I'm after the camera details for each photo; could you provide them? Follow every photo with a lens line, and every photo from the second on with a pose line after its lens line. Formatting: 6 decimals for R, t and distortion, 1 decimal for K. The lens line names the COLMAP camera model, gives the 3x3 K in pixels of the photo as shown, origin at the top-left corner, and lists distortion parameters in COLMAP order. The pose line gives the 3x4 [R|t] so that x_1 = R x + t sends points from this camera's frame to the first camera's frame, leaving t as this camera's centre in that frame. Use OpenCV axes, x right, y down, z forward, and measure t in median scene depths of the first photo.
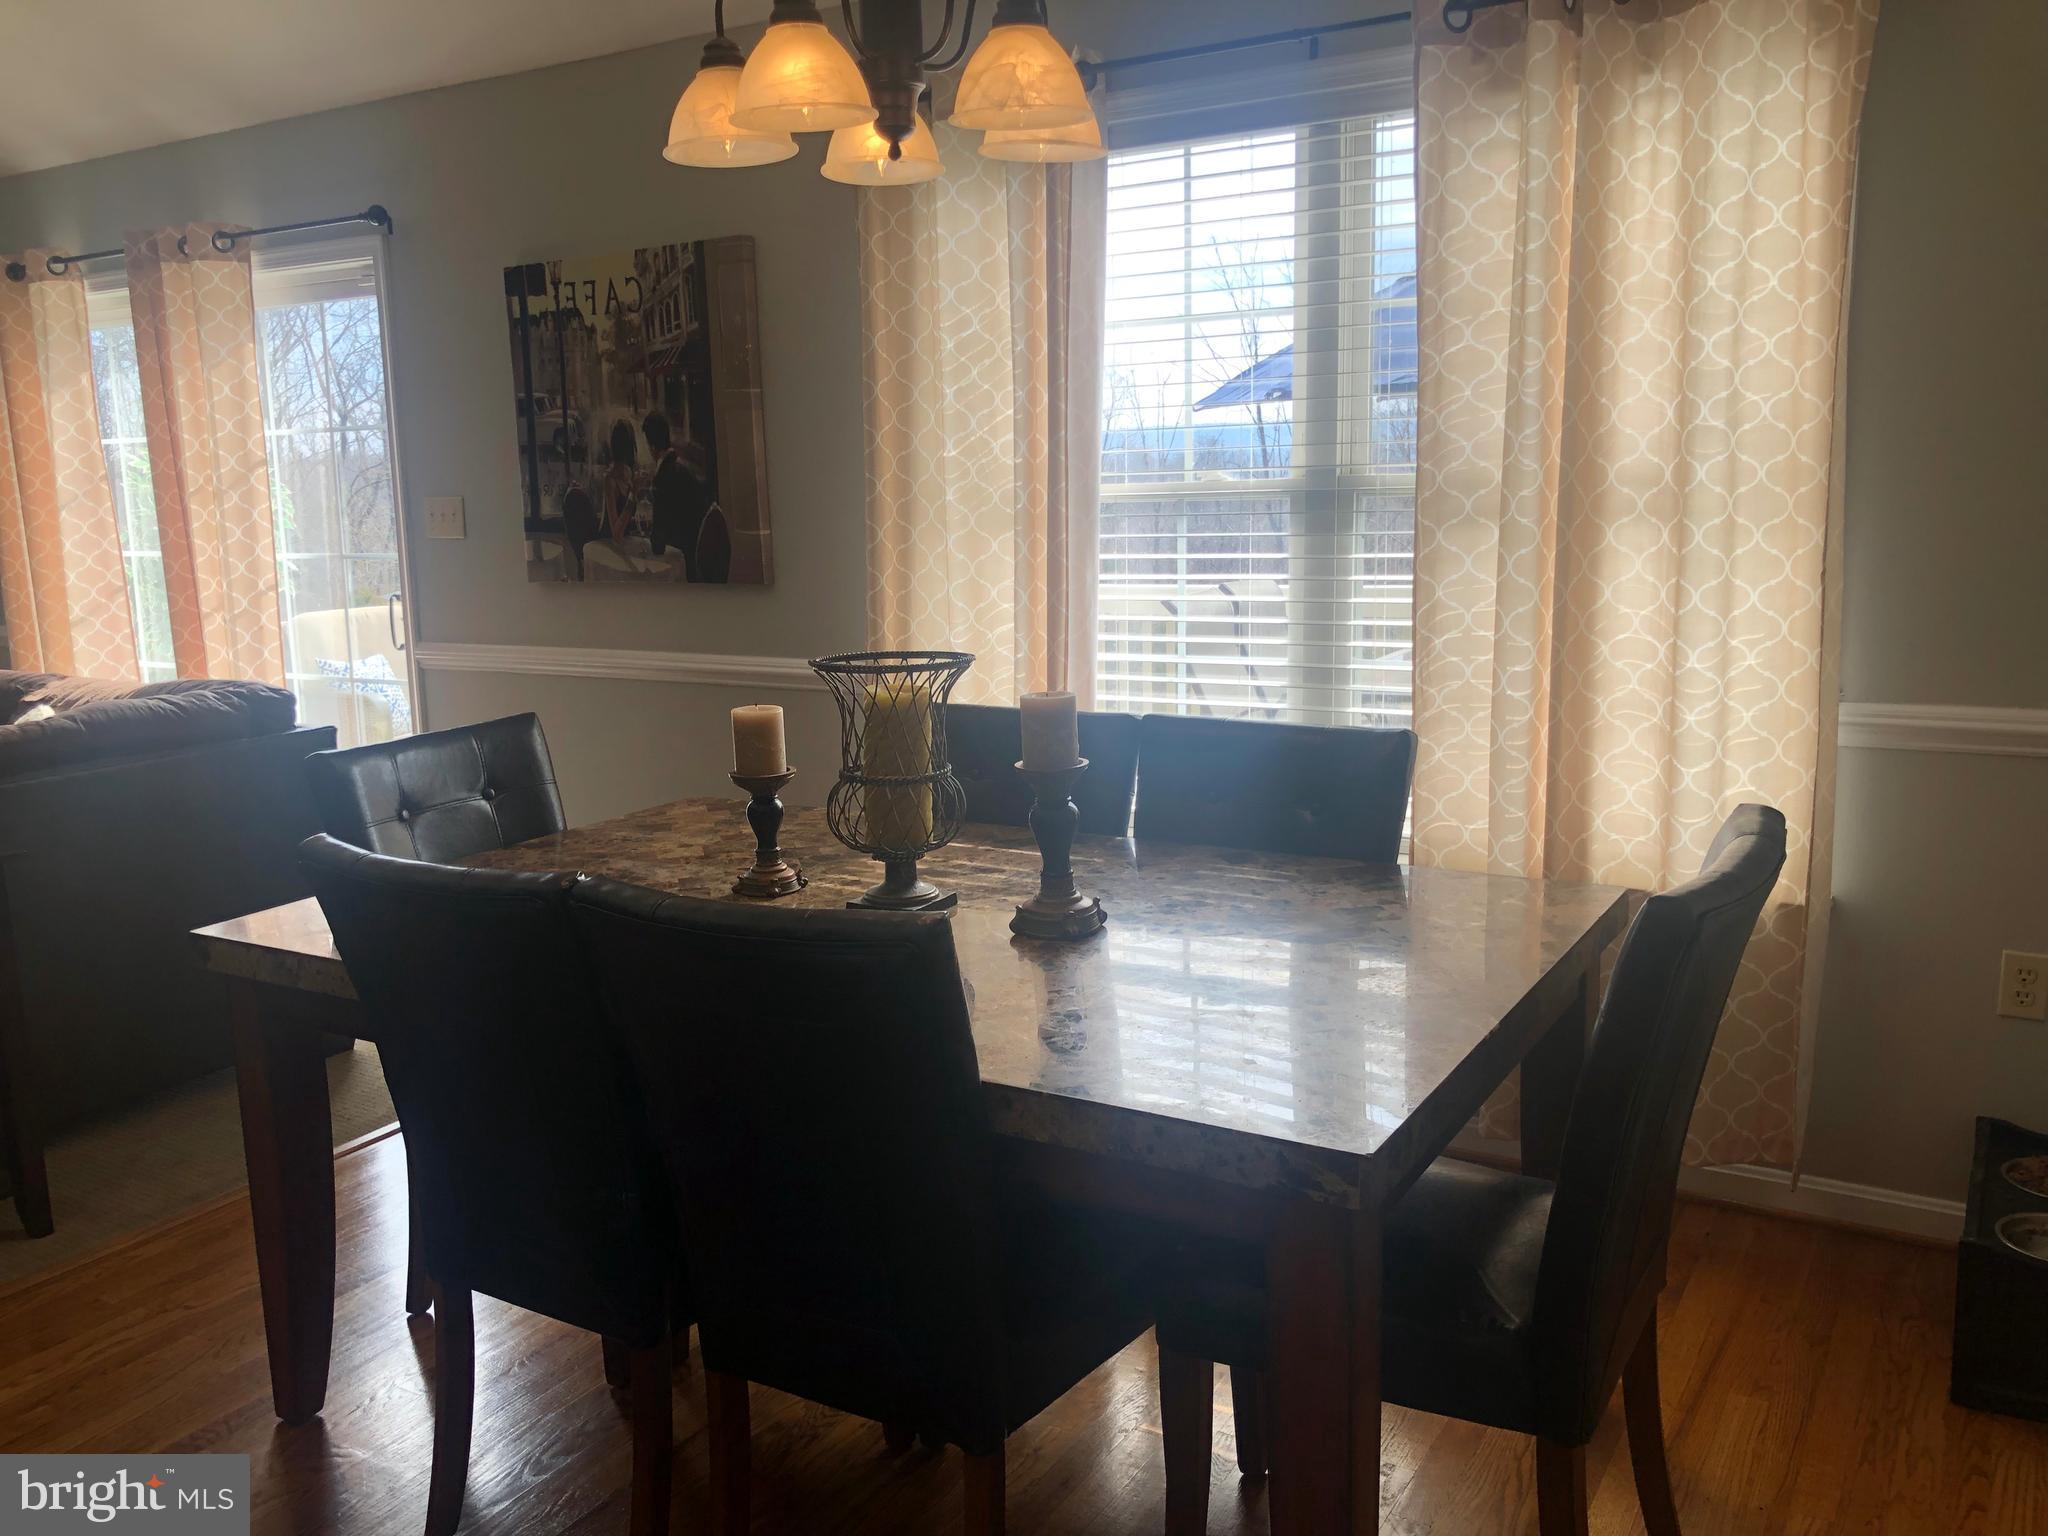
lens RADIAL K [[1698.4, 0, 1059.8], [0, 1698.4, 781.6], [0, 0, 1]] dist [-0.004526, -0.010971]
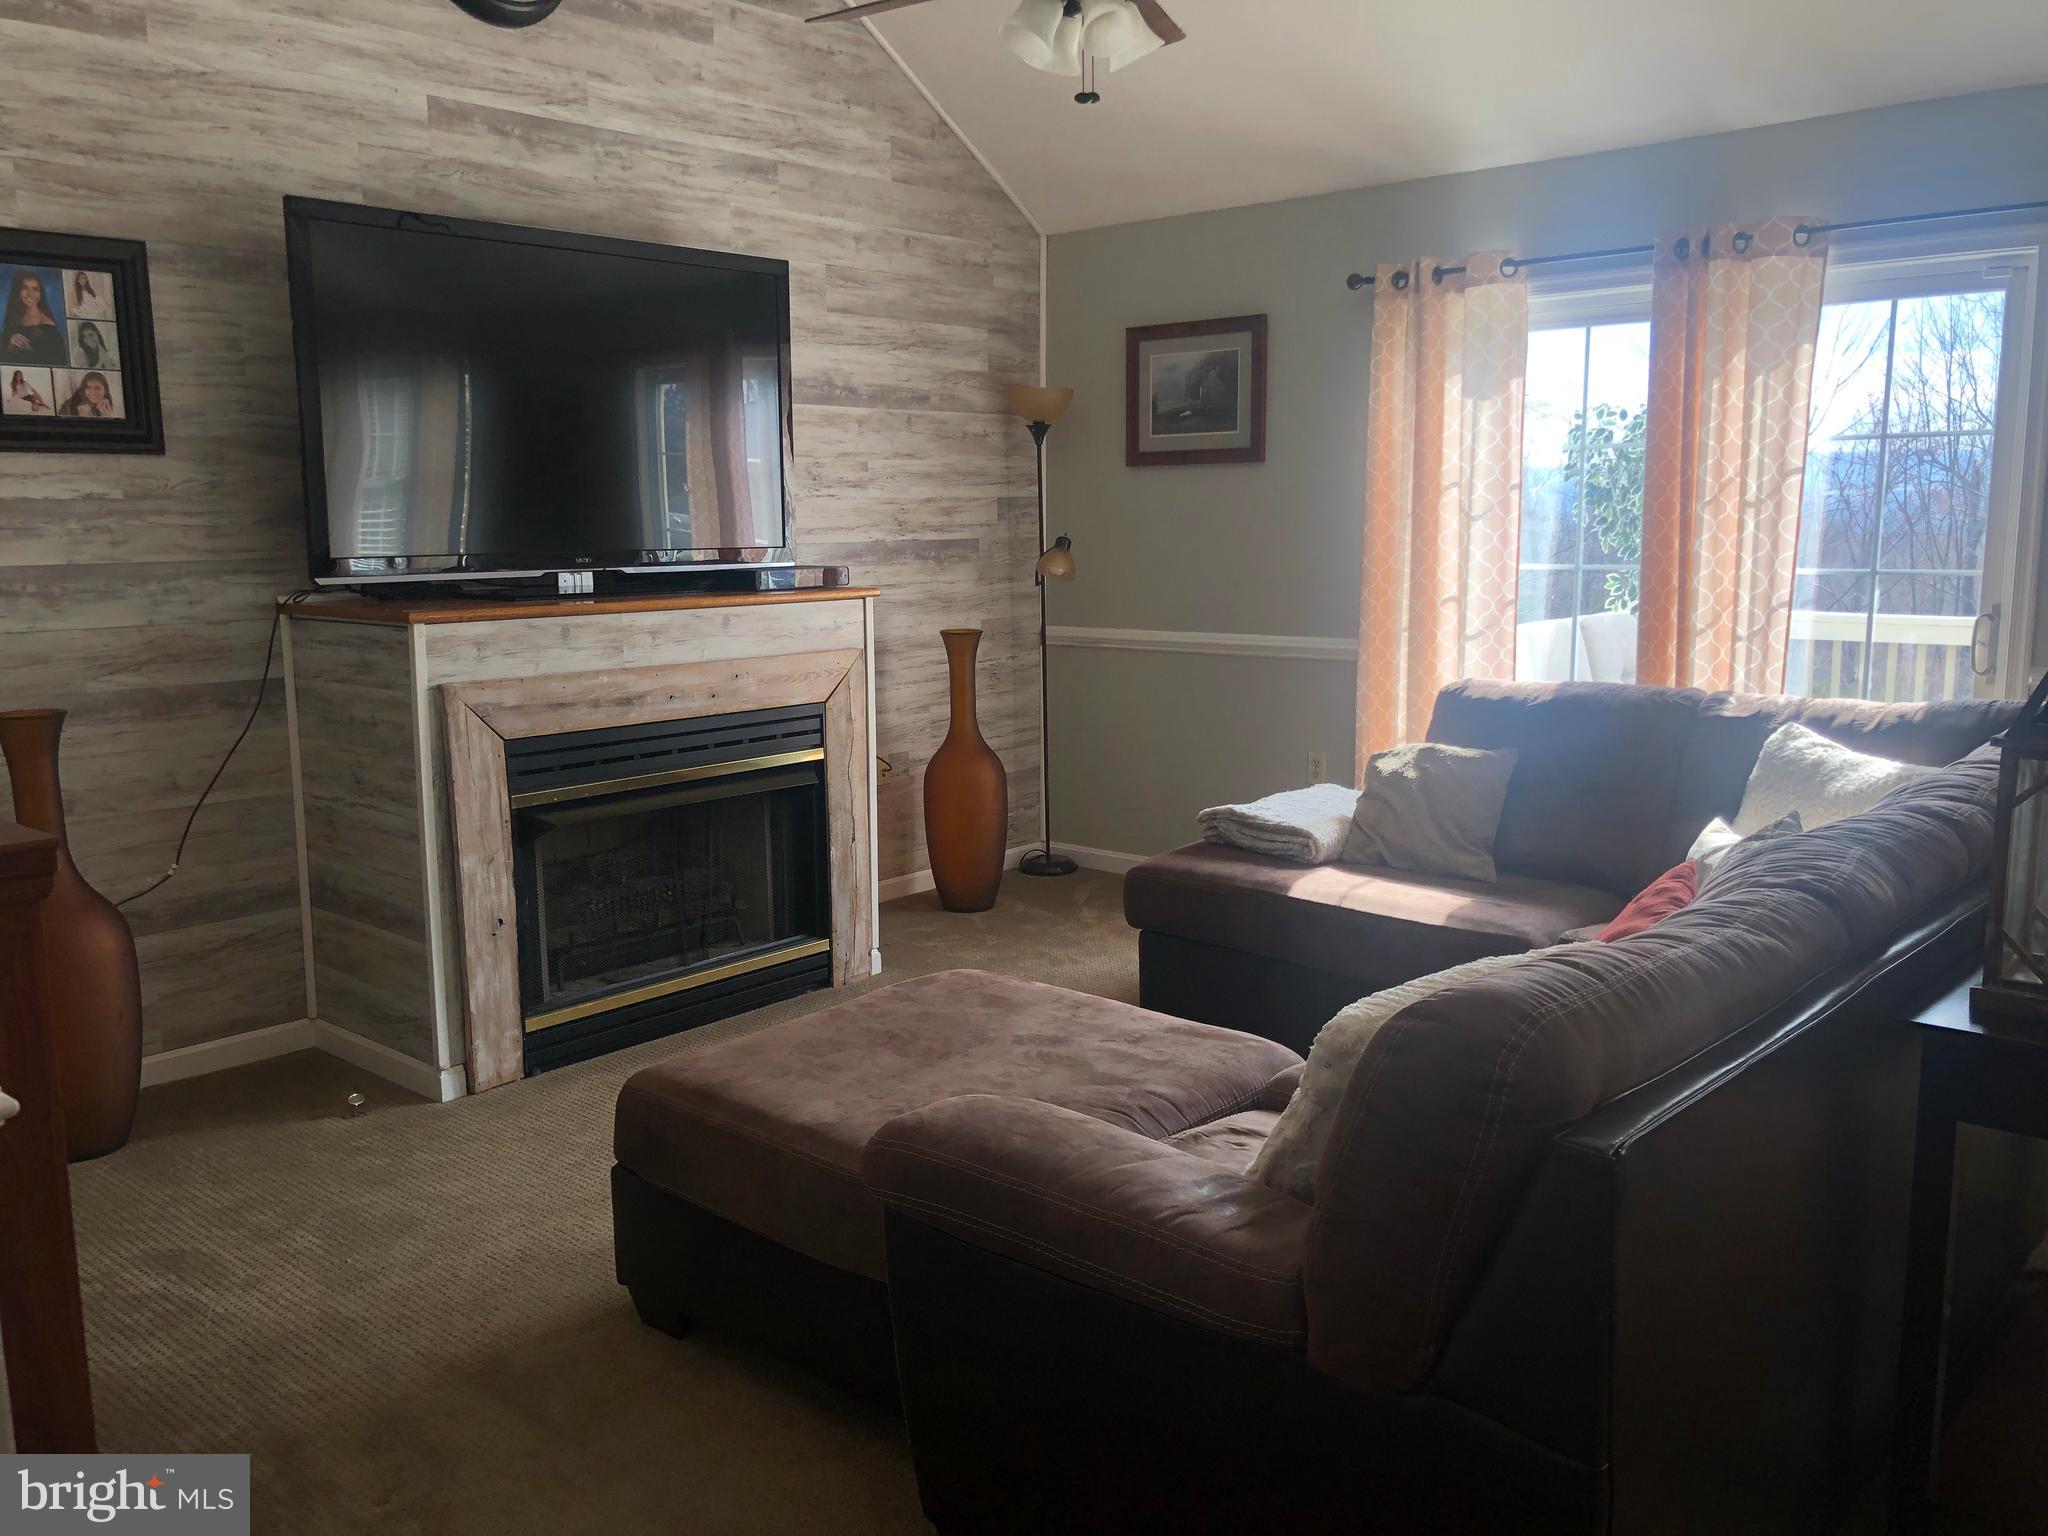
lens RADIAL K [[1698.4, 0, 1059.8], [0, 1698.4, 781.6], [0, 0, 1]] dist [-0.004526, -0.010971]
pose [[0.982166, 0.038750, -0.183977, -0.705567], [-0.043173, 0.998865, -0.020097, 0.021228], [0.182990, 0.027681, 0.982725, 0.005601]]
